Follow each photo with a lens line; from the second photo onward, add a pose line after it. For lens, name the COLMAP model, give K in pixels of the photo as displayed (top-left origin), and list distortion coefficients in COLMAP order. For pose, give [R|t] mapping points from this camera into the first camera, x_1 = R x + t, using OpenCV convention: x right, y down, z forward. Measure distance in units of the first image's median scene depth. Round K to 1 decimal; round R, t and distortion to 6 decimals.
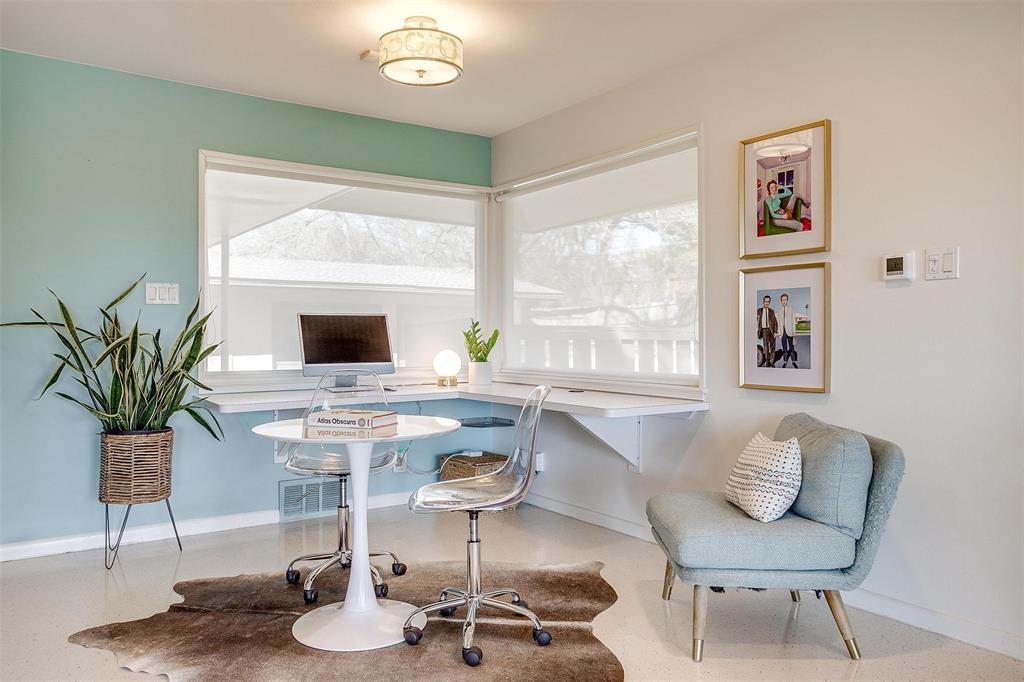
lens RADIAL K [[779.8, 0, 509.3], [0, 779.8, 337.4], [0, 0, 1]] dist [0.050842, 0.001717]
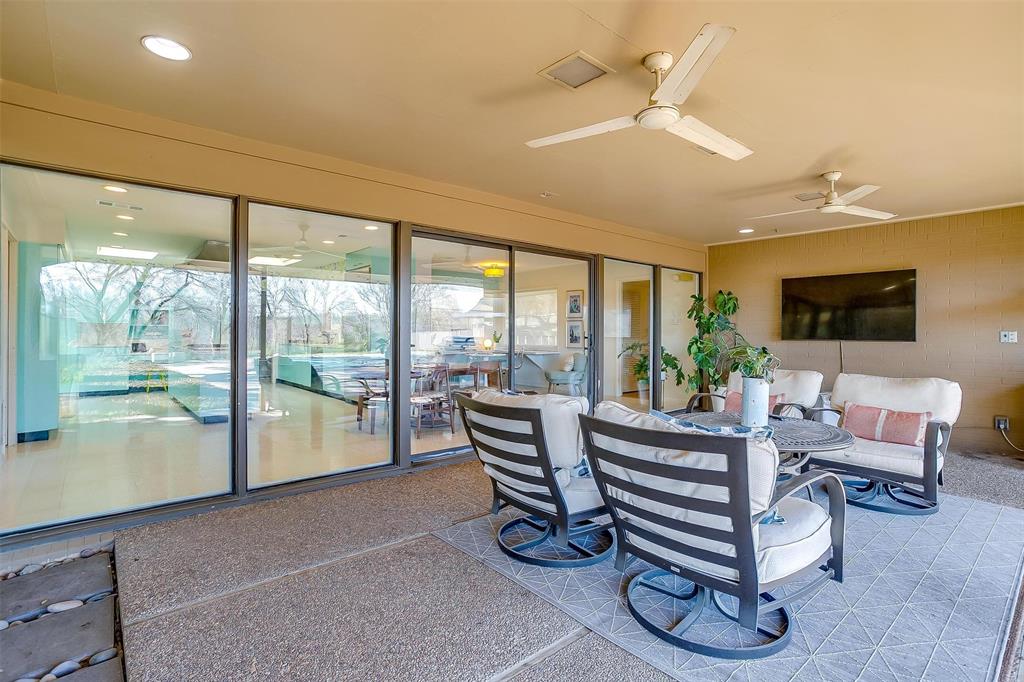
lens RADIAL K [[493.2, 0, 512.5], [0, 493.2, 334.3], [0, 0, 1]] dist [-0.011859, 0.004267]
pose [[0.993161, 0.011542, 0.116180, -0.326242], [-0.010934, 0.999923, -0.005873, 0.007870], [-0.116239, 0.004563, 0.993211, -1.734315]]
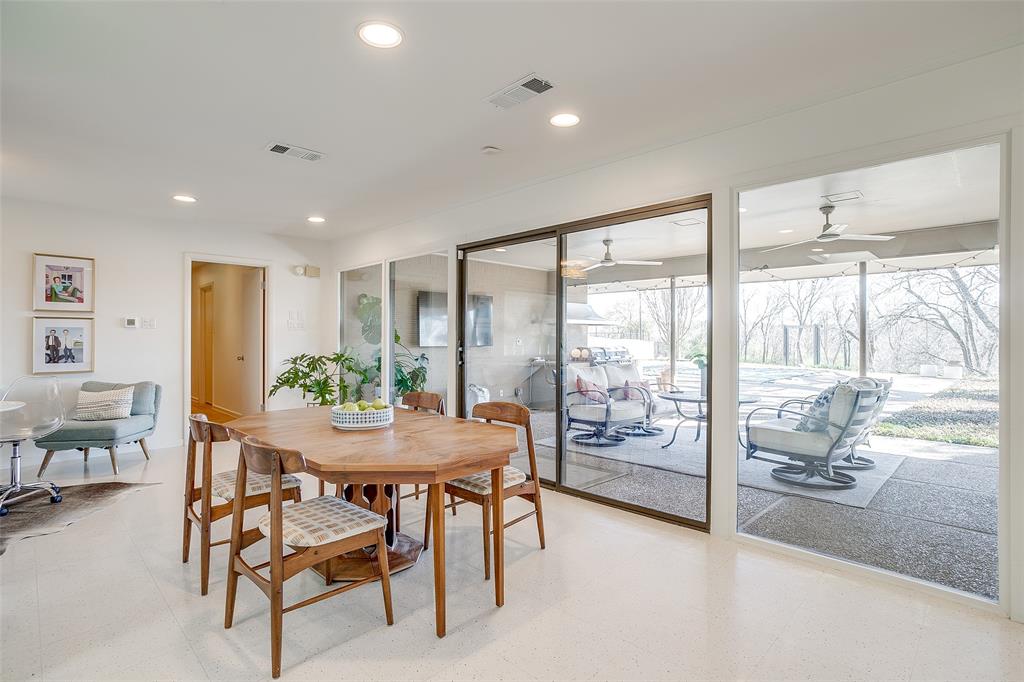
lens RADIAL K [[493.2, 0, 514.0], [0, 493.2, 334.4], [0, 0, 1]] dist [-0.011859, 0.004267]
pose [[-0.172630, 0.012854, 0.984903, -1.224088], [0.003278, 0.999917, -0.012475, -0.020466], [-0.984981, 0.001075, -0.172658, -0.005410]]
